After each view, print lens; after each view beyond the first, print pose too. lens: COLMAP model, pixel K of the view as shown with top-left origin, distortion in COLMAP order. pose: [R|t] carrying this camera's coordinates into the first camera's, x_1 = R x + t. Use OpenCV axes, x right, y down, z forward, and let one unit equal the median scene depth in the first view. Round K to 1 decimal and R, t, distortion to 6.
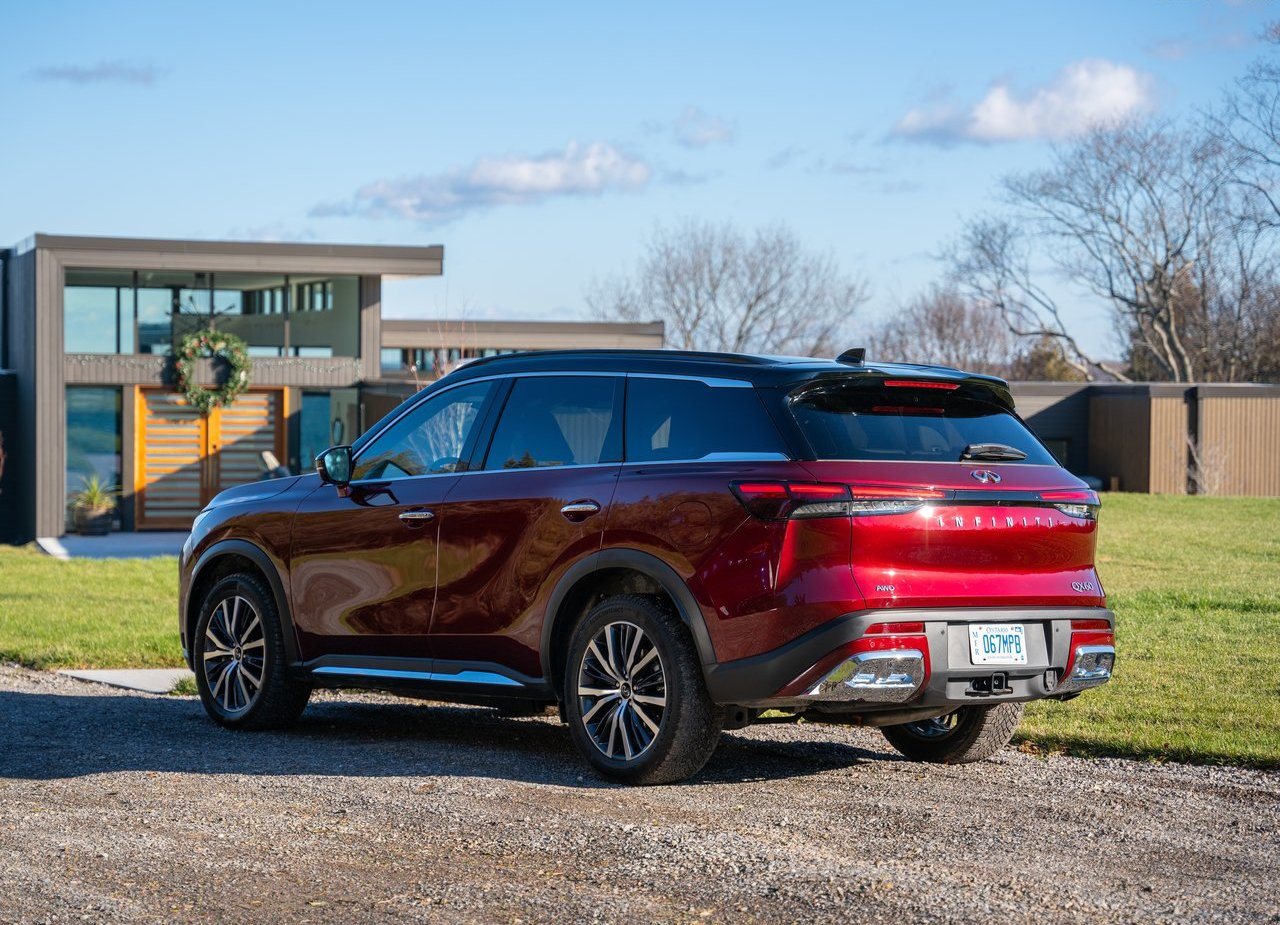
lens RADIAL K [[3753.3, 0, 640.0], [0, 3753.3, 462.5], [0, 0, 1]] dist [0.511996, 0.271539]
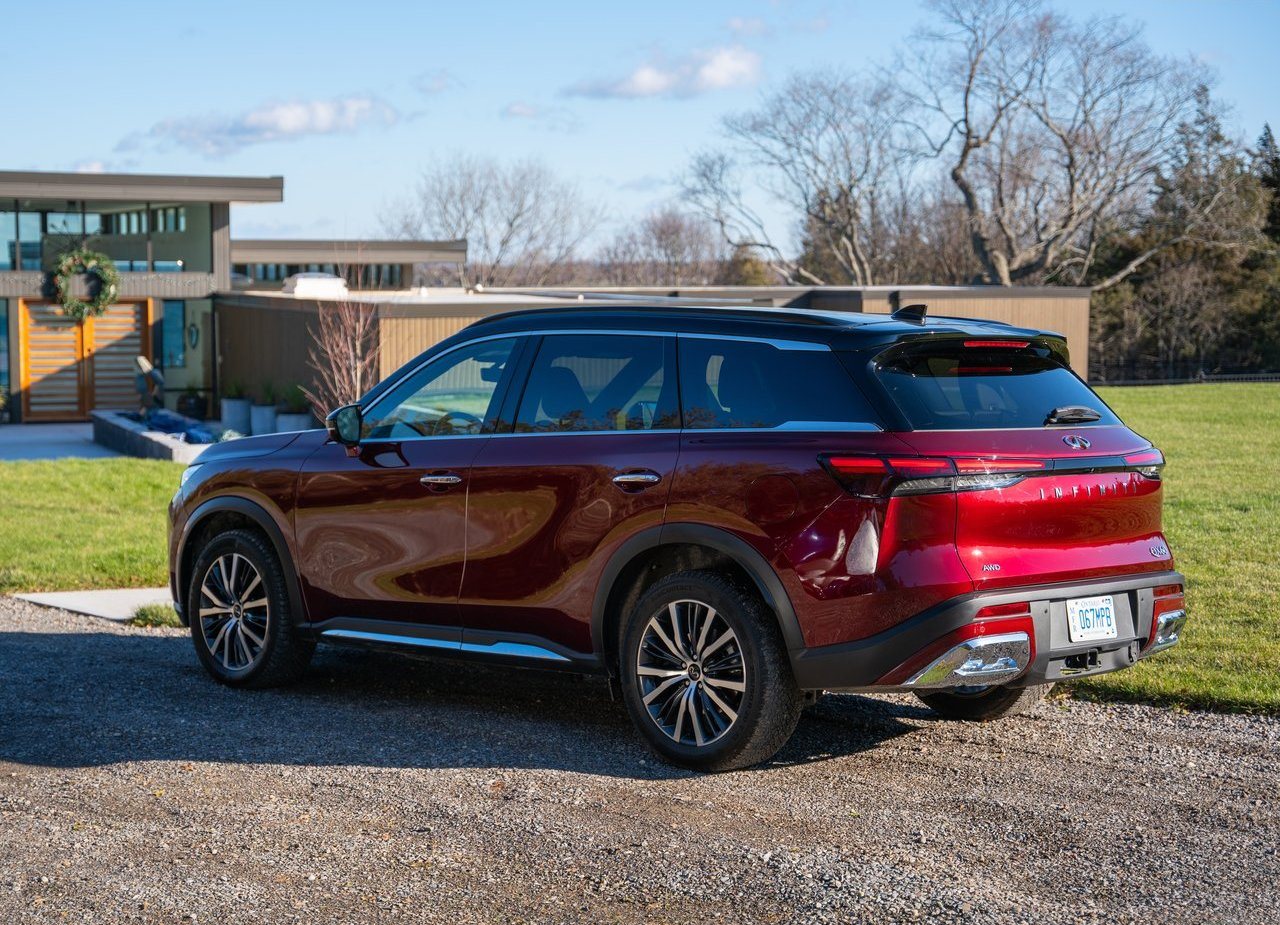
lens RADIAL K [[2749.3, 0, 641.2], [0, 2749.3, 498.0], [0, 0, 1]] dist [0.192746, -0.112727]
pose [[0.993934, -0.017938, 0.108502, -0.064588], [0.011114, 0.997940, 0.063179, -0.019089], [-0.109412, -0.061590, 0.992087, 0.223717]]
